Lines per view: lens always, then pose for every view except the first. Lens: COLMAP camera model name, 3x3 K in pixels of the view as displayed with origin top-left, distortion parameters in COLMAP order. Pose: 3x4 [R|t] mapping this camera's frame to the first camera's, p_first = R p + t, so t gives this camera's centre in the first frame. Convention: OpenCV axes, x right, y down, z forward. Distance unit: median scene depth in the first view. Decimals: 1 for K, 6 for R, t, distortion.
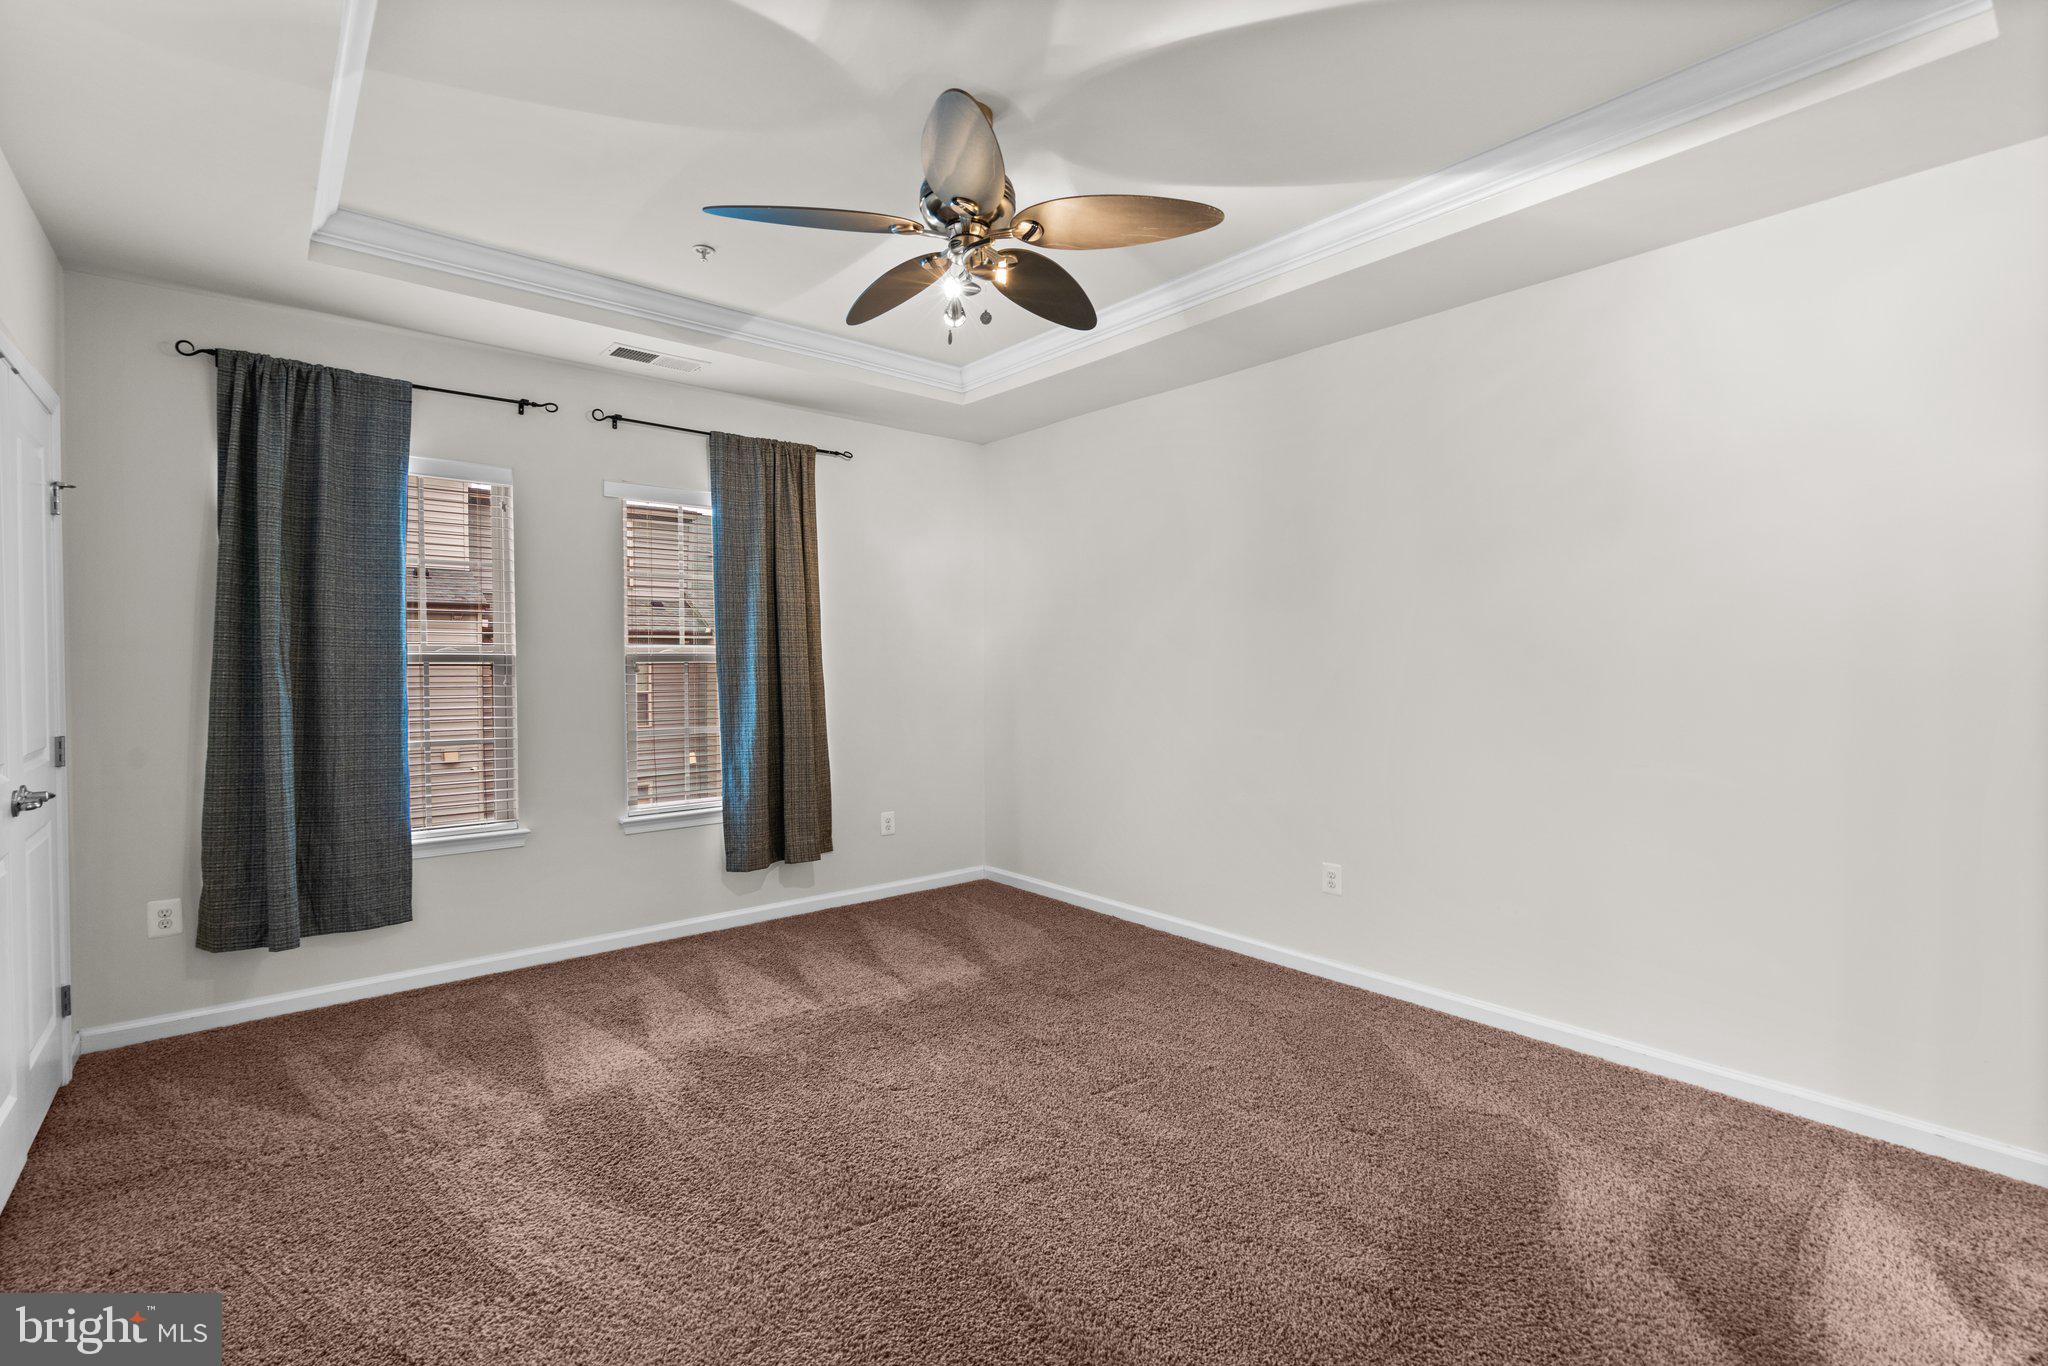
lens RADIAL K [[931.2, 0, 1024.3], [0, 931.2, 673.4], [0, 0, 1]] dist [-0.011737, 0.004871]
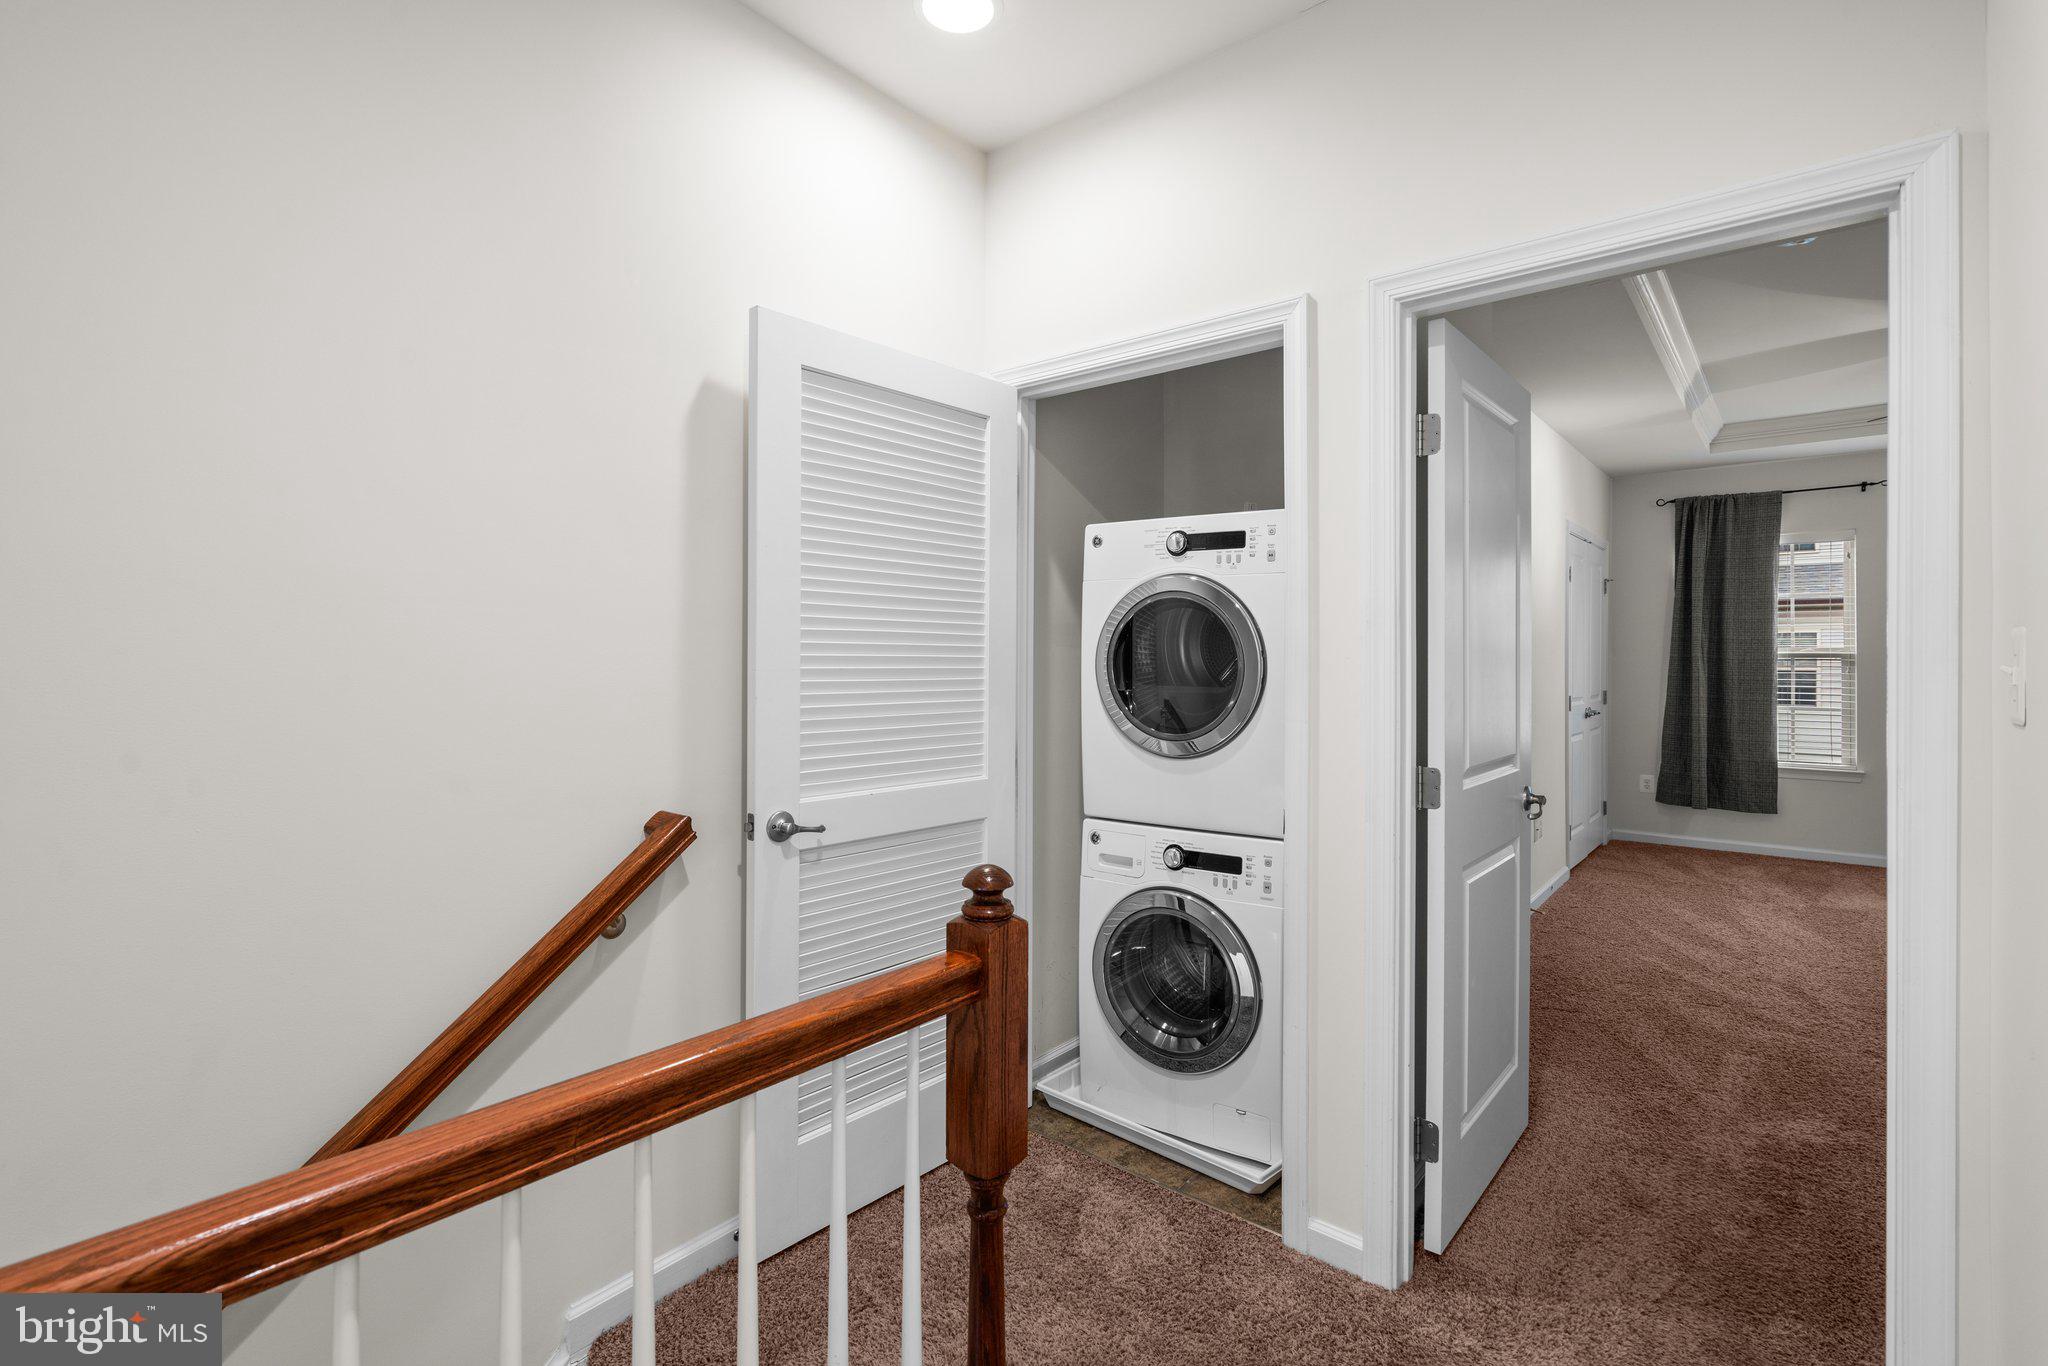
lens RADIAL K [[931.2, 0, 1024.7], [0, 931.2, 671.3], [0, 0, 1]] dist [-0.011737, 0.004871]
pose [[0.173211, 0.018115, -0.984718, 0.807731], [-0.008668, 0.999820, 0.016868, -0.005380], [0.984847, 0.005613, 0.173337, -0.678393]]
